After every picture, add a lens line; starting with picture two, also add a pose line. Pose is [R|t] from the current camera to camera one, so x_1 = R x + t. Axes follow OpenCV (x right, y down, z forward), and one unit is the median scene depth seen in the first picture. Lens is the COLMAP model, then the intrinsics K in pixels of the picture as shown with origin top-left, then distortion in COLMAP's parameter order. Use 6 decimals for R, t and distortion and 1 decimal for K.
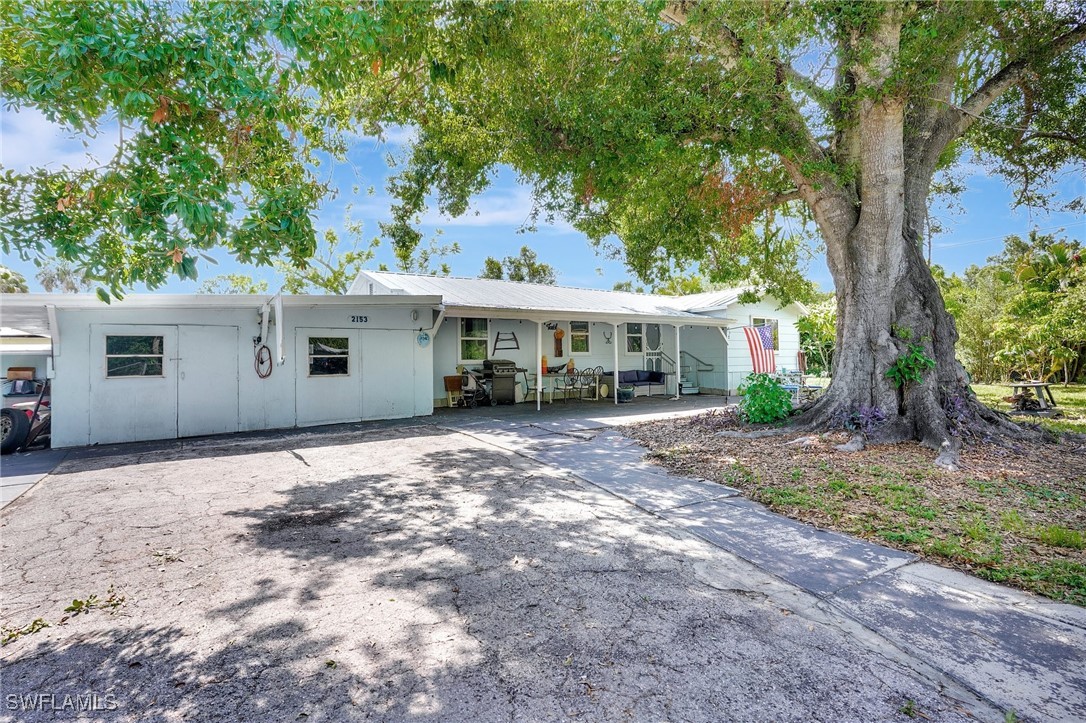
lens RADIAL K [[539.7, 0, 543.5], [0, 539.7, 359.7], [0, 0, 1]] dist [-0.002292, 0.001112]
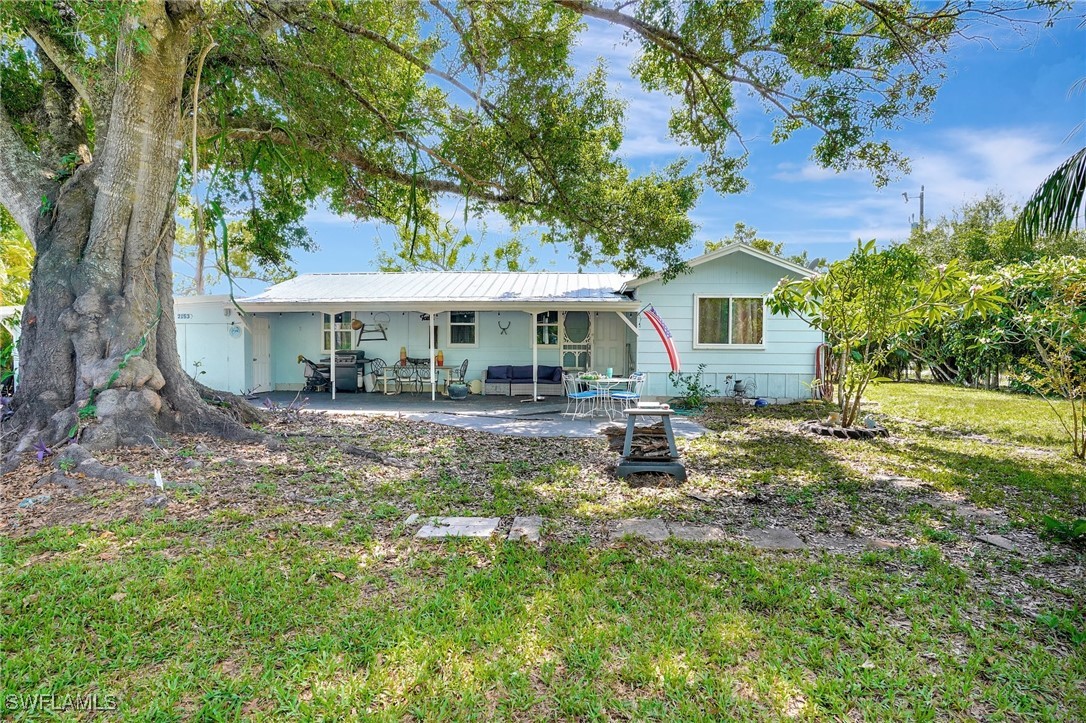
lens RADIAL K [[539.7, 0, 543.1], [0, 539.7, 359.6], [0, 0, 1]] dist [-0.002292, 0.001112]
pose [[0.787720, 0.030440, -0.615280, 0.755279], [-0.016244, 0.999457, 0.028651, -0.015771], [0.615819, -0.012574, 0.787787, 0.351243]]
